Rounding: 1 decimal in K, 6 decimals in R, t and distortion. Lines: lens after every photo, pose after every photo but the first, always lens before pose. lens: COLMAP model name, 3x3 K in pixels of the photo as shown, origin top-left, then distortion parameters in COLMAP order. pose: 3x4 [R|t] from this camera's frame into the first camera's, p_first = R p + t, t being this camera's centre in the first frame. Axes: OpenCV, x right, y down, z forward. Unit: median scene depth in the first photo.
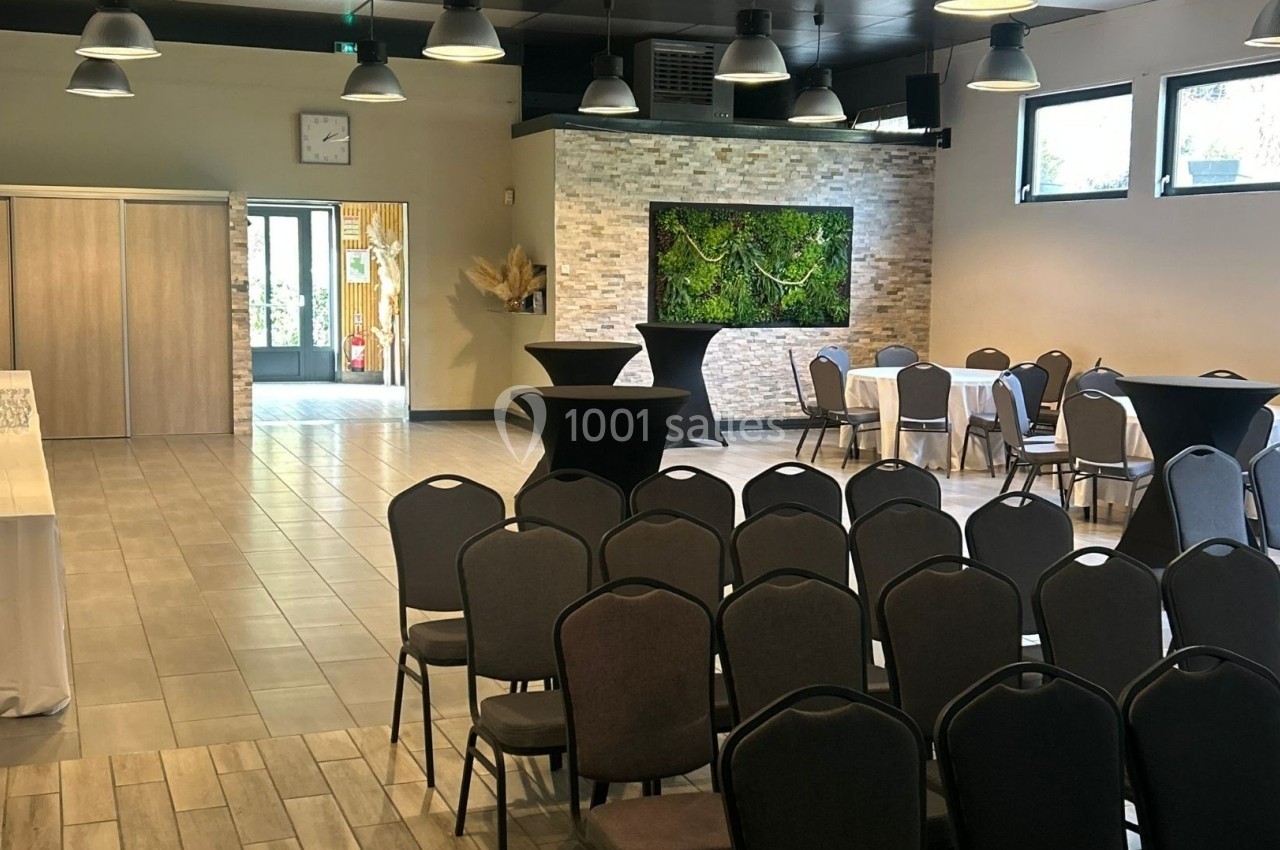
lens RADIAL K [[1657.0, 0, 686.2], [0, 1657.0, 485.8], [0, 0, 1]] dist [0.091488, 0.000000]
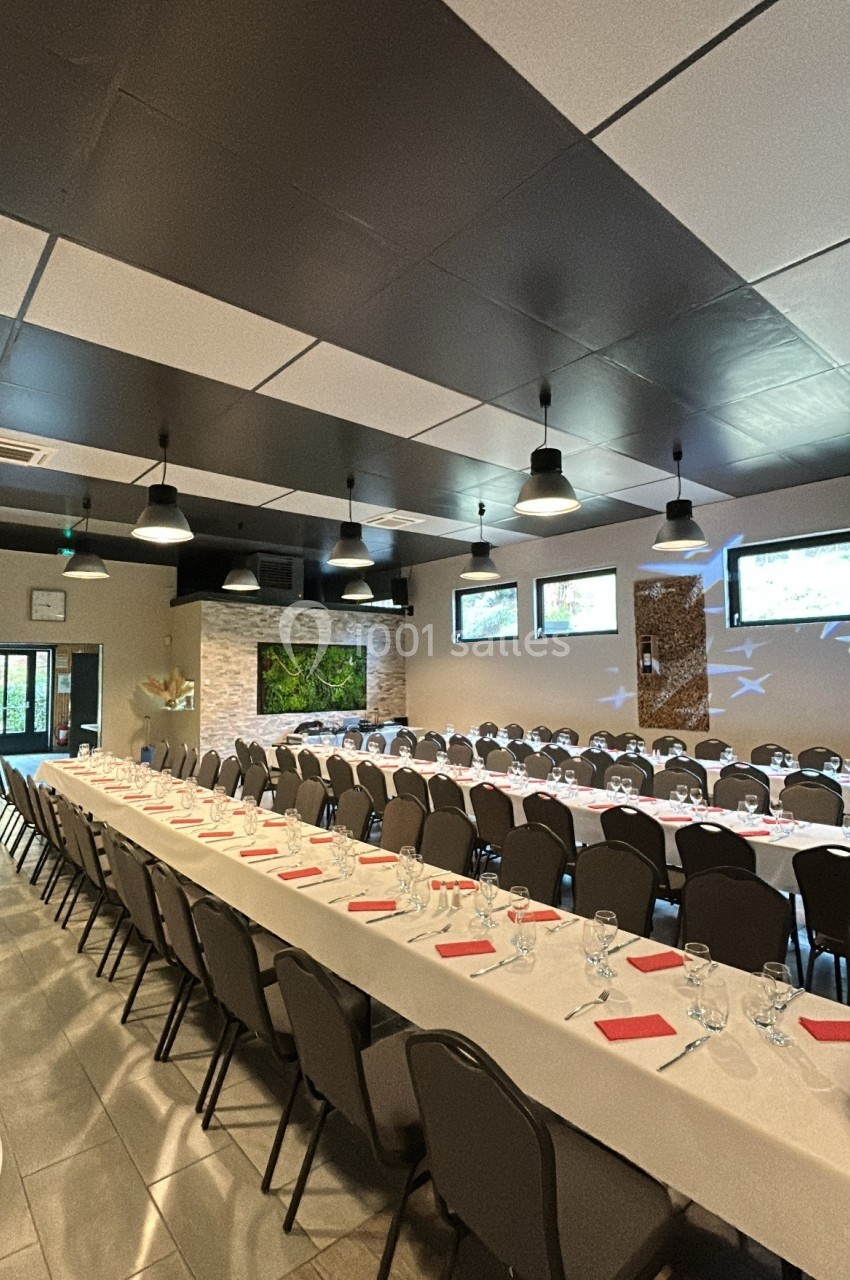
lens RADIAL K [[667.6, 0, 455.0], [0, 667.6, 639.3], [0, 0, 1]] dist [-0.026745, -0.000471]
pose [[0.940580, -0.003111, 0.339559, -0.063138], [0.066344, 0.982371, -0.174773, -0.038321], [-0.333029, 0.186916, 0.924205, 0.284276]]
